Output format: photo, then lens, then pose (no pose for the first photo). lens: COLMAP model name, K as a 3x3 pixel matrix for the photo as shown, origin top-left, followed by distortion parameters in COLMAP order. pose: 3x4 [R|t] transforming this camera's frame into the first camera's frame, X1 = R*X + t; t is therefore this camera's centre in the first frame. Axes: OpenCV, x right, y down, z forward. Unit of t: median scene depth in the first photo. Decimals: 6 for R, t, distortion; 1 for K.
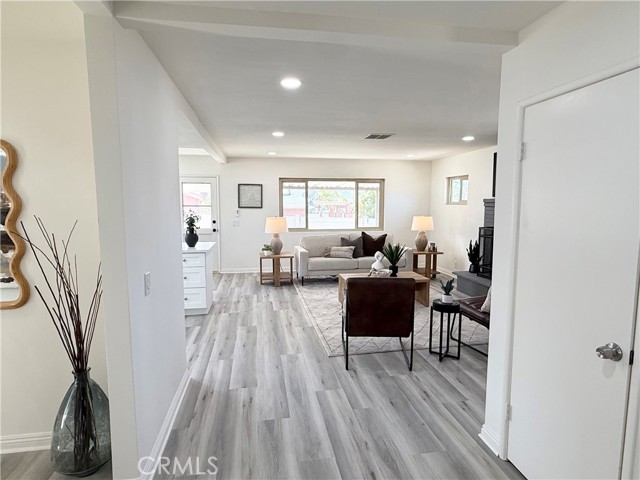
lens RADIAL K [[366.0, 0, 311.4], [0, 366.0, 239.7], [0, 0, 1]] dist [-0.003883, -0.000671]
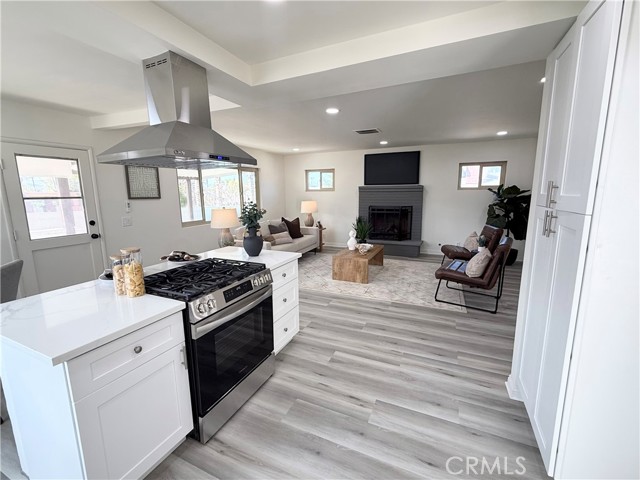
lens RADIAL K [[279.8, 0, 317.1], [0, 279.8, 240.6], [0, 0, 1]] dist [0.005236, -0.000309]
pose [[0.555109, -0.154525, 0.817298, -0.556869], [0.097982, 0.987899, 0.120231, -0.048407], [-0.825986, 0.013339, 0.563532, 0.509573]]
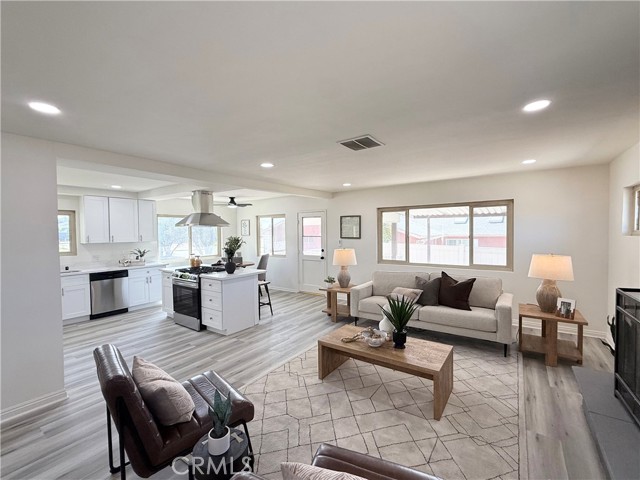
lens RADIAL K [[279.8, 0, 318.6], [0, 279.8, 239.9], [0, 0, 1]] dist [0.005236, -0.000309]
pose [[0.718811, 0.011375, -0.695113, 0.406387], [-0.057641, 0.997399, -0.043284, -0.053784], [0.692812, 0.071180, 0.717597, 0.453034]]
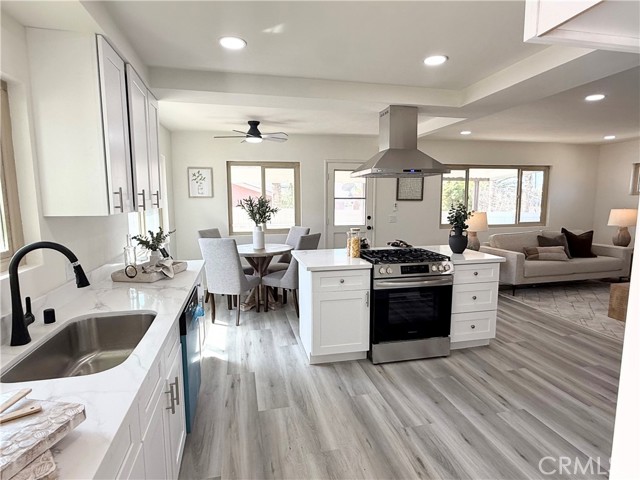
lens RADIAL K [[354.0, 0, 320.4], [0, 354.0, 241.3], [0, 0, 1]] dist [-0.001160, -0.000562]
pose [[0.997495, -0.014765, 0.069176, -0.534158], [0.013046, 0.999596, 0.025234, -0.021447], [-0.069521, -0.024268, 0.997285, 0.260718]]
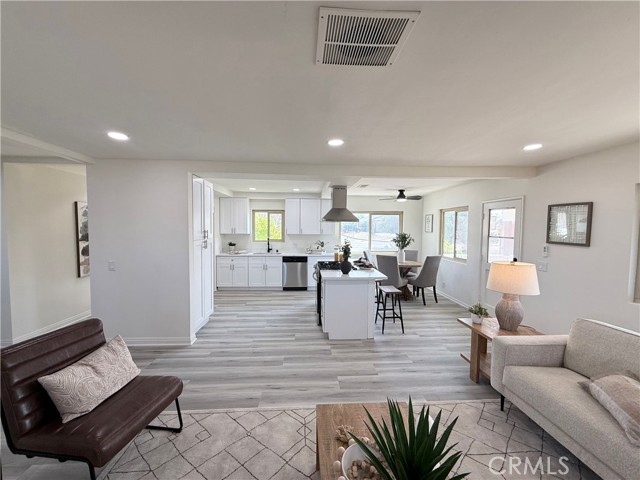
lens RADIAL K [[254.0, 0, 320.6], [0, 254.0, 239.7], [0, 0, 1]] dist [-0.002163, 0.000918]
pose [[-0.089931, 0.050986, -0.994642, 0.337474], [-0.109753, 0.992099, 0.060779, -0.095507], [0.989882, 0.114631, -0.083625, 0.808064]]
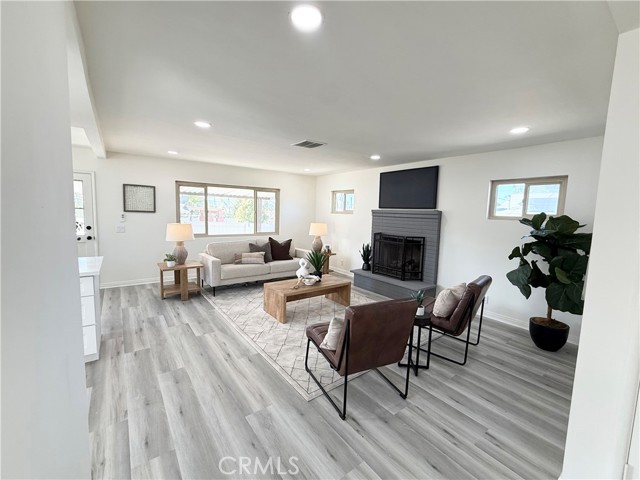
lens RADIAL K [[279.8, 0, 316.4], [0, 279.8, 232.8], [0, 0, 1]] dist [0.005236, -0.000309]
pose [[0.889194, -0.009741, 0.457427, -0.123158], [0.018276, 0.999732, -0.014237, -0.023542], [-0.457166, 0.021020, 0.889133, 0.251657]]
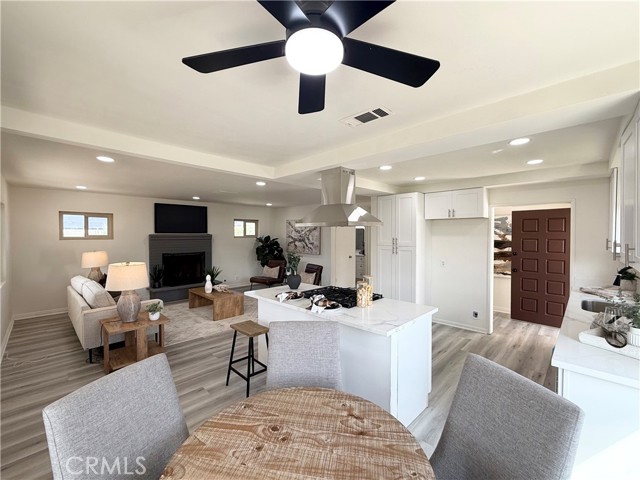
lens RADIAL K [[279.8, 0, 317.5], [0, 279.8, 239.8], [0, 0, 1]] dist [0.005236, -0.000309]
pose [[-0.594978, -0.019983, 0.803493, -0.754581], [0.081467, 0.993043, 0.085023, -0.128758], [-0.799602, 0.116045, -0.589211, 1.112817]]
